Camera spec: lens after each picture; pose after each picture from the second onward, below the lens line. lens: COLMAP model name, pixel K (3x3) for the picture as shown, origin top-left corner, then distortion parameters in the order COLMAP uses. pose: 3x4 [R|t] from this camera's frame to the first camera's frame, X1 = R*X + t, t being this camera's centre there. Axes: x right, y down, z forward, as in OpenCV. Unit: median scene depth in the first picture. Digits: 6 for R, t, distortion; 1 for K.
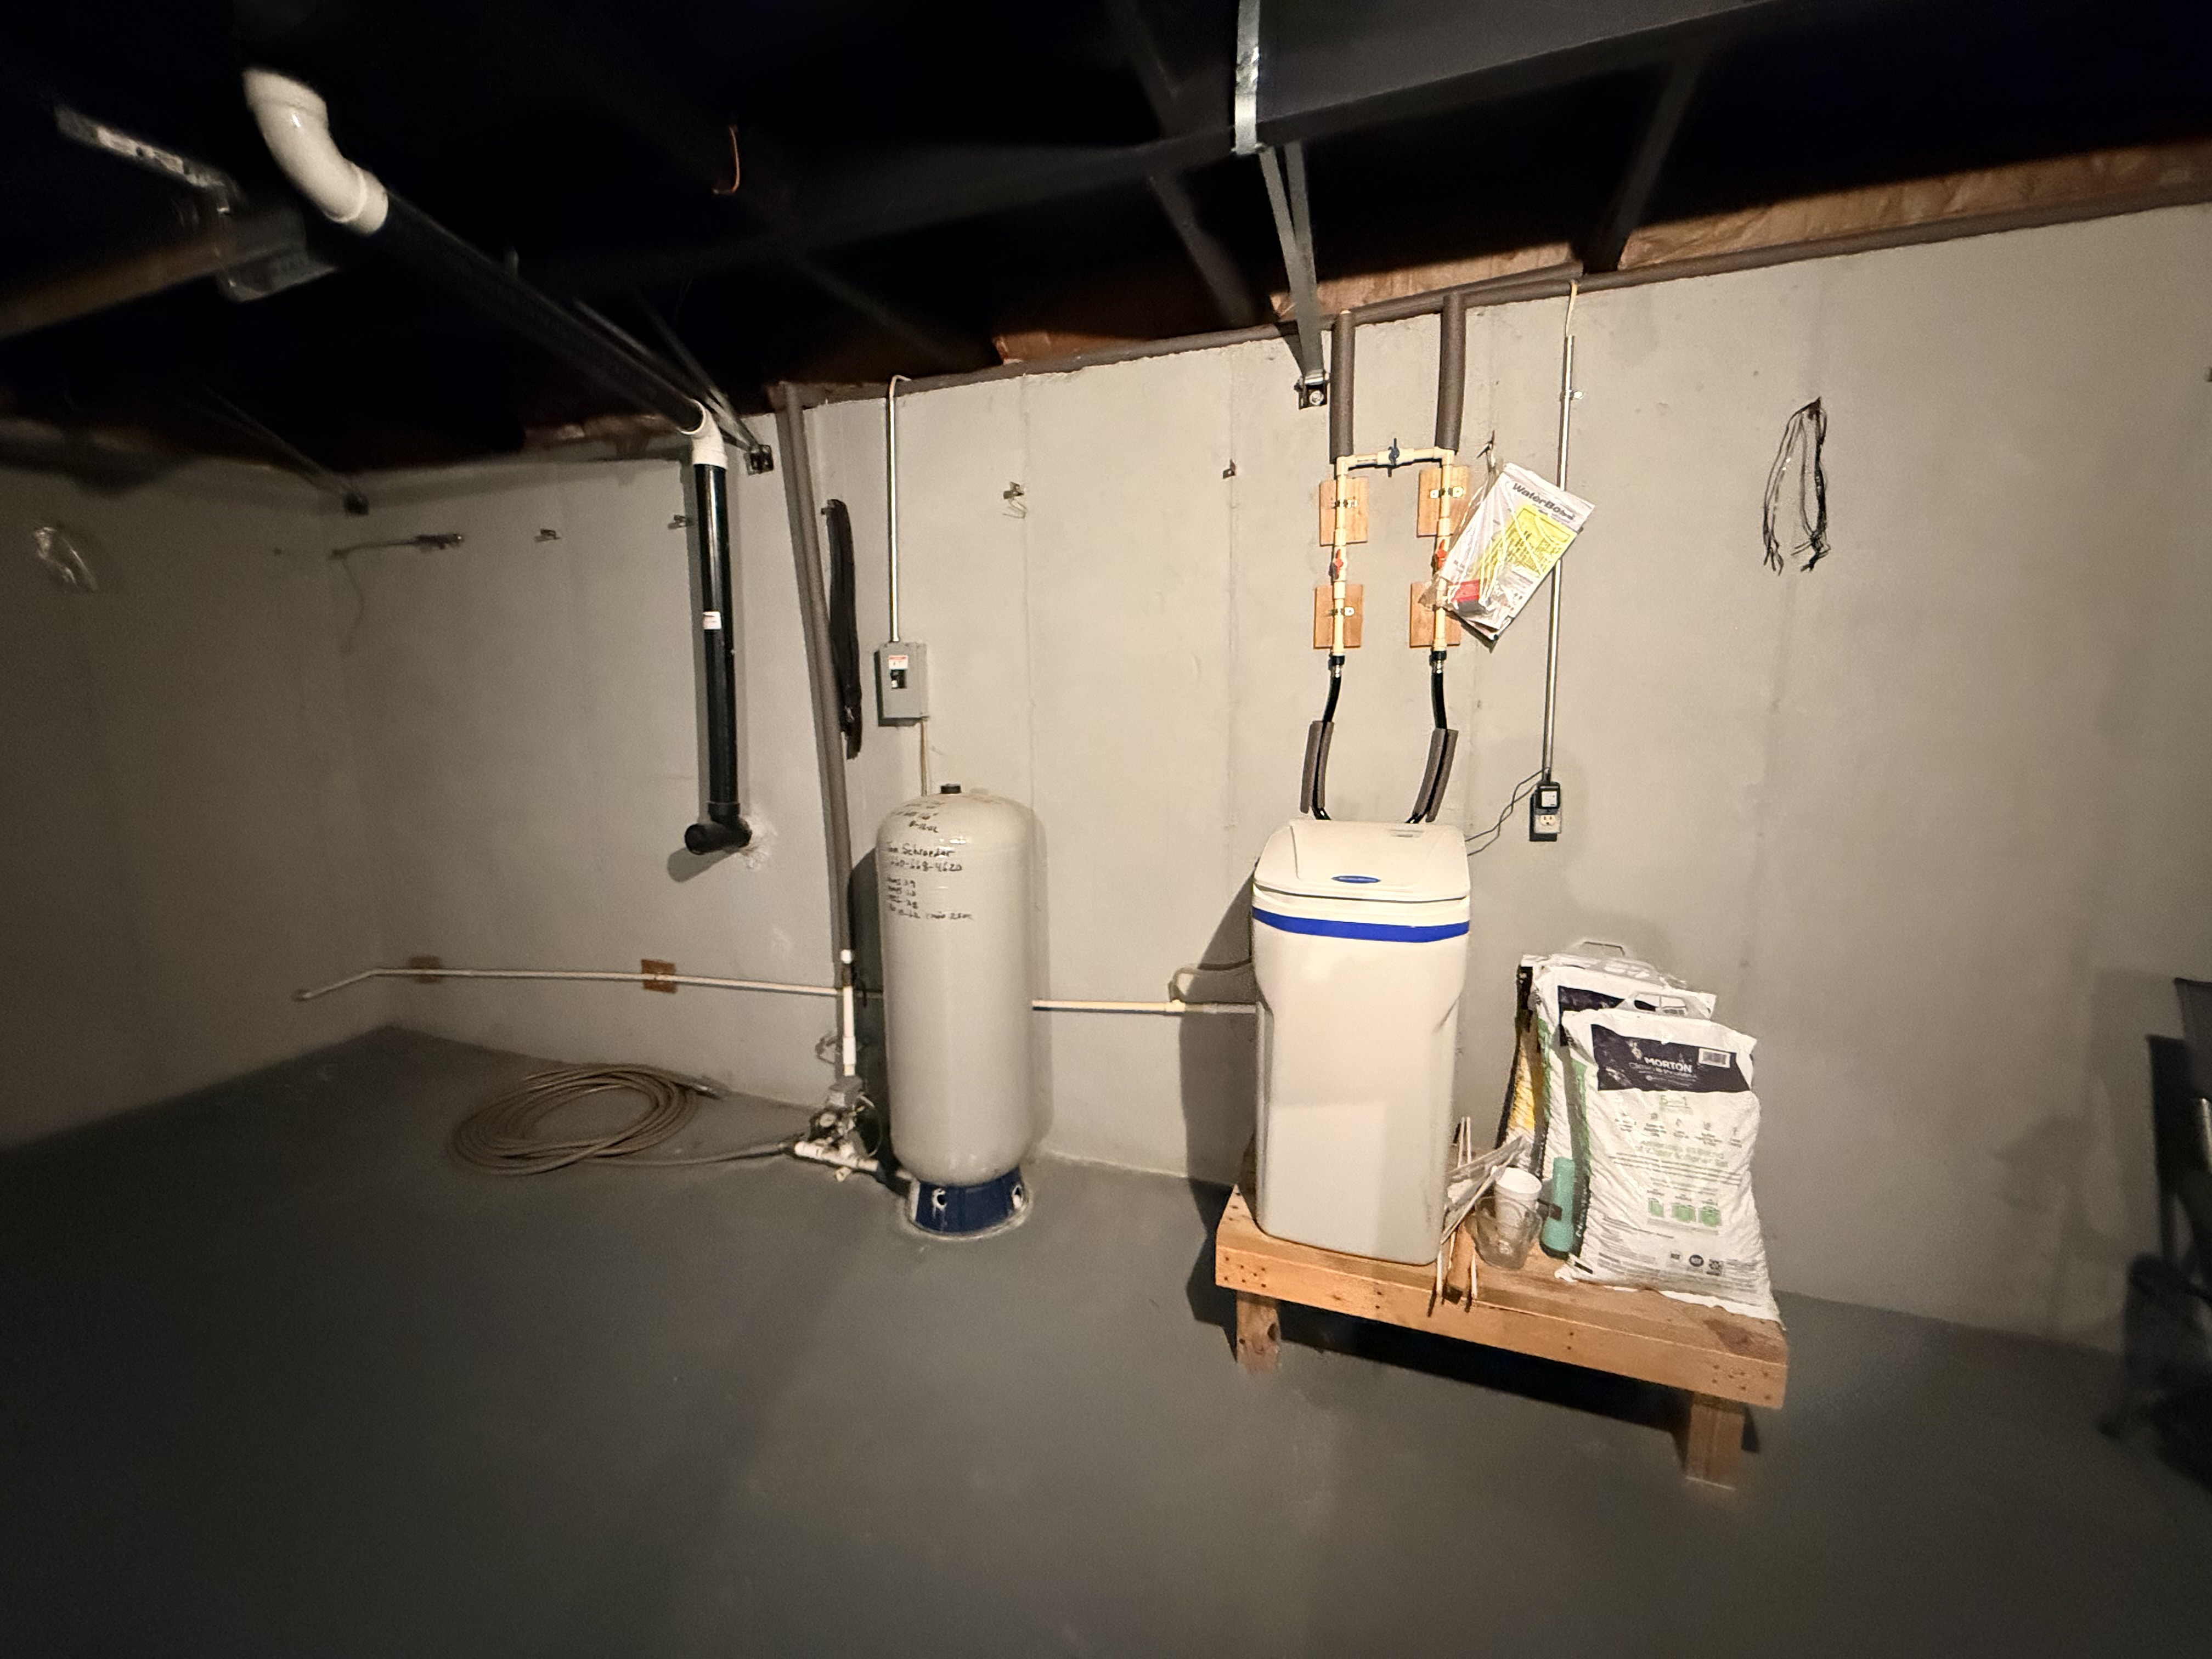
lens RADIAL K [[896.9, 0, 1106.0], [0, 896.9, 829.5], [0, 0, 1]] dist [0.001081, 0.000715]
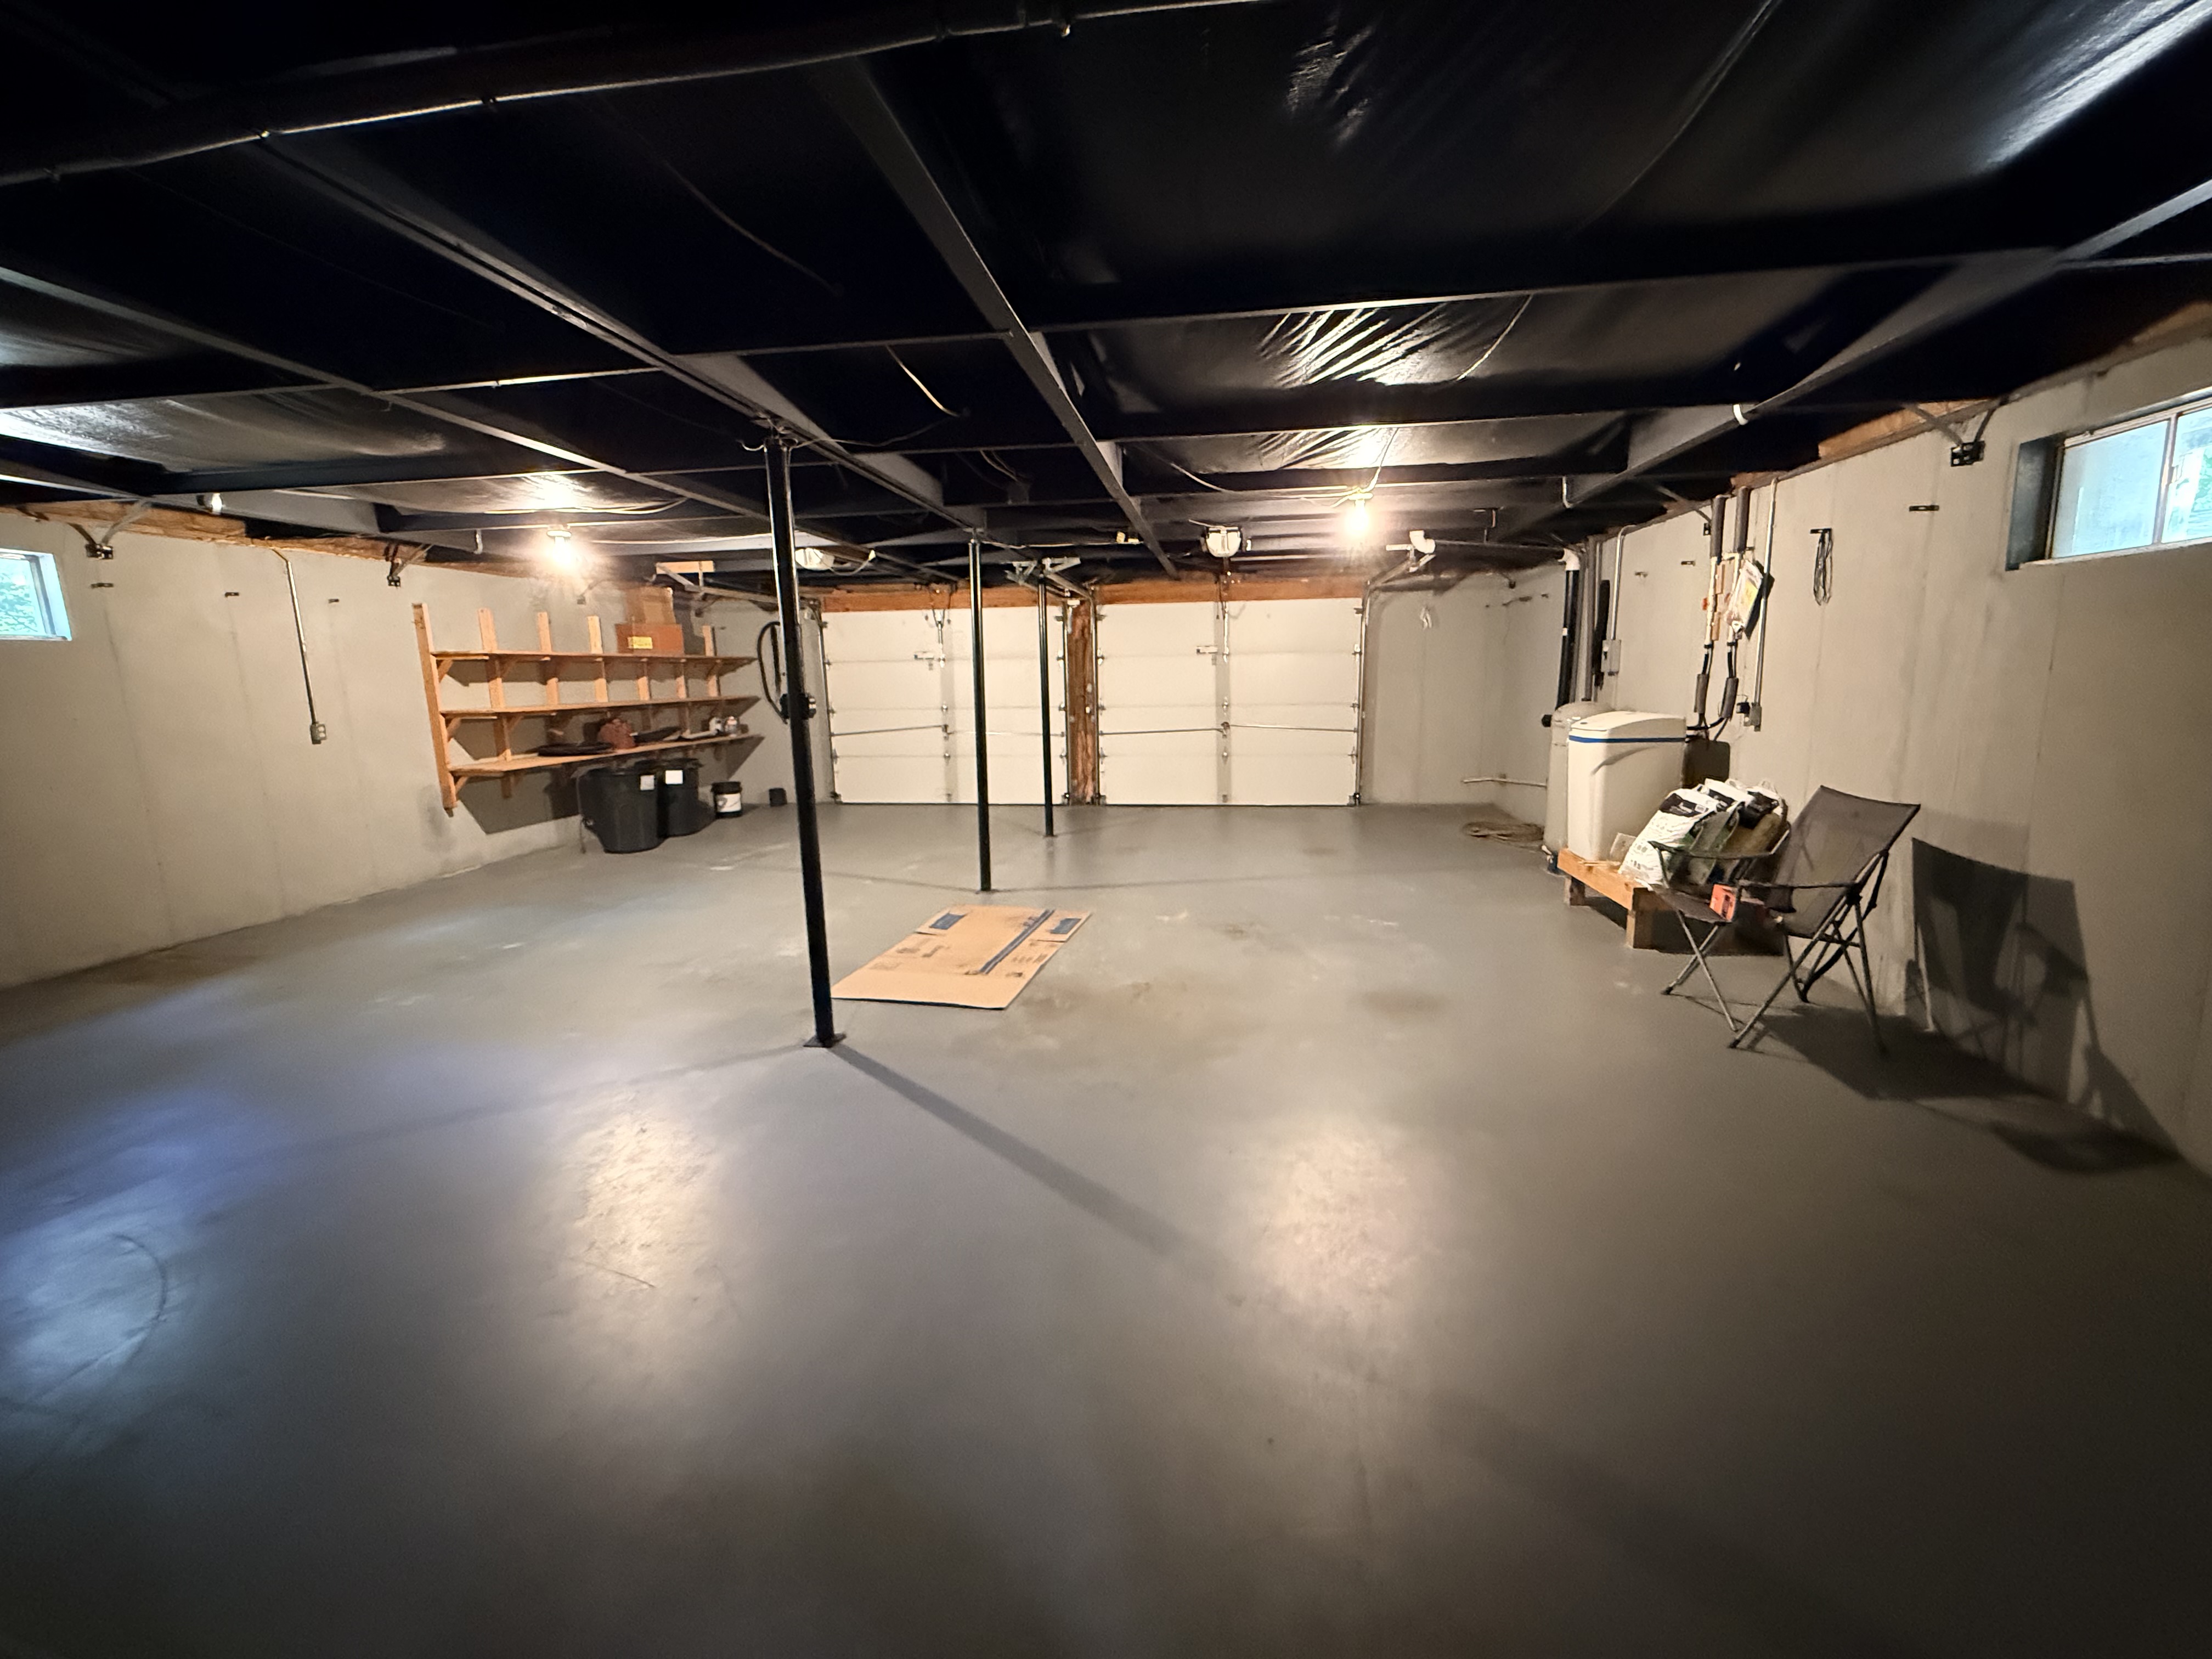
lens RADIAL K [[896.9, 0, 1106.0], [0, 896.9, 829.5], [0, 0, 1]] dist [0.001081, 0.000715]
pose [[0.233176, 0.181642, -0.955319, 1.686062], [-0.164000, 0.975674, 0.145482, 0.141516], [0.958506, 0.122749, 0.257293, -0.751834]]
